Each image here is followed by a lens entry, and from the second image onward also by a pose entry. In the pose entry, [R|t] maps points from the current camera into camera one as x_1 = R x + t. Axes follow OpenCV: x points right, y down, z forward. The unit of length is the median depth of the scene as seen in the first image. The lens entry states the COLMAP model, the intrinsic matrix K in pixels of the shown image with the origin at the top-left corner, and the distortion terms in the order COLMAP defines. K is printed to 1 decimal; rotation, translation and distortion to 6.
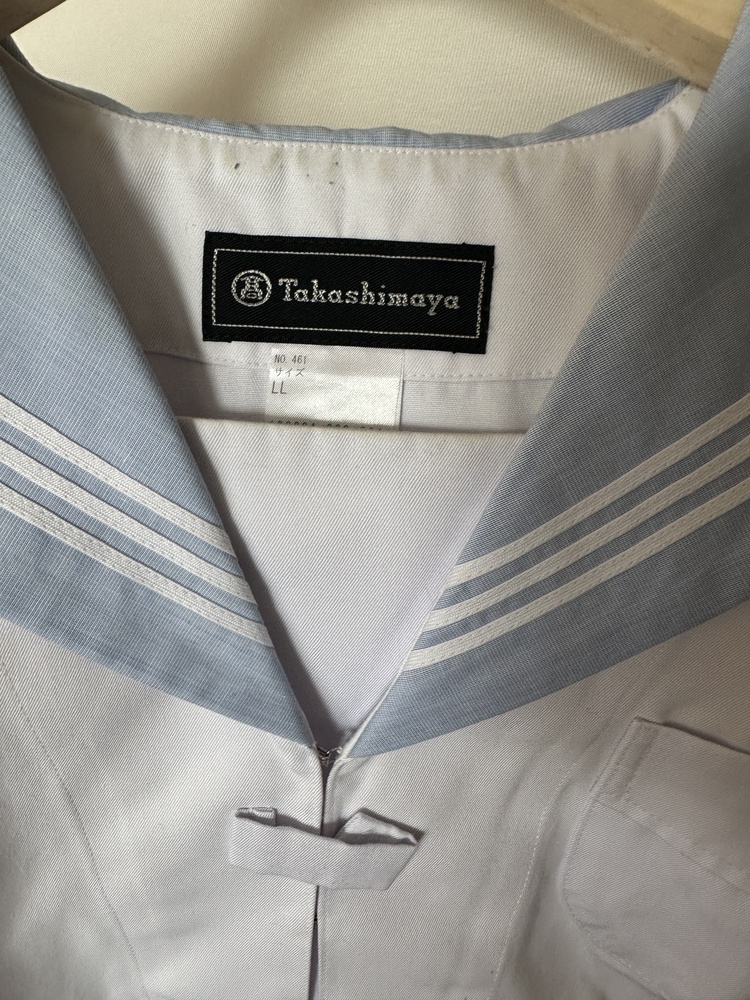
lens RADIAL K [[734.6, 0, 311.6], [0, 734.6, 458.5], [0, 0, 1]] dist [-0.001248, -0.010816]
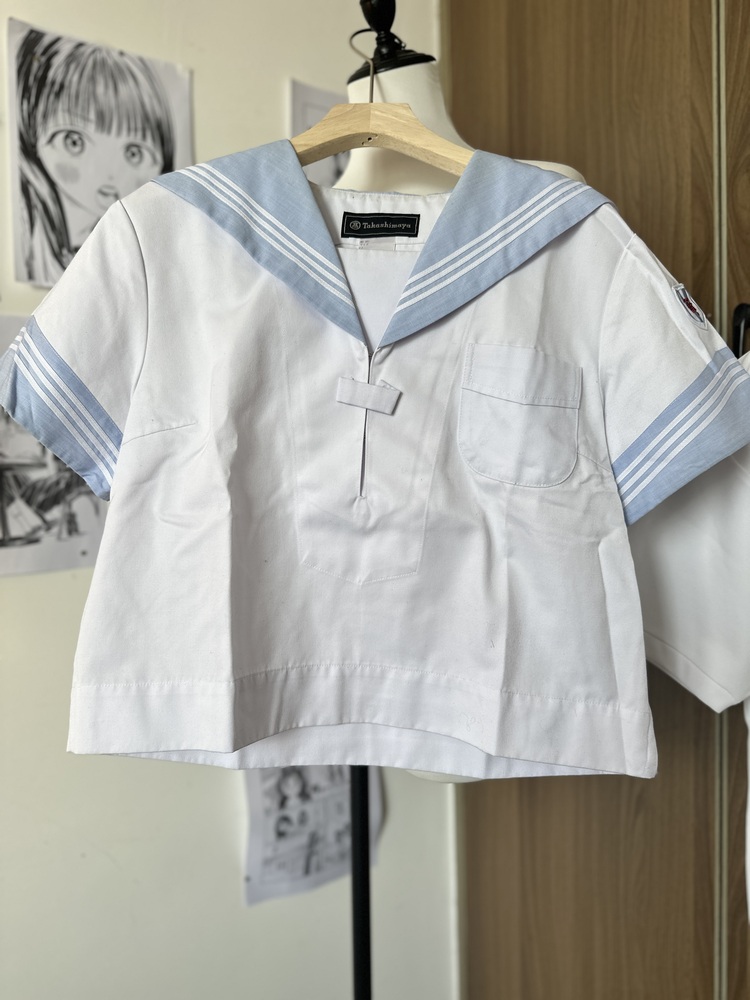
lens RADIAL K [[734.6, 0, 372.2], [0, 734.6, 508.6], [0, 0, 1]] dist [-0.001248, -0.010816]
pose [[0.998094, 0.028369, -0.054810, 0.247403], [-0.047421, 0.920911, -0.386877, 2.517535], [0.039499, 0.388738, 0.920501, -1.846962]]
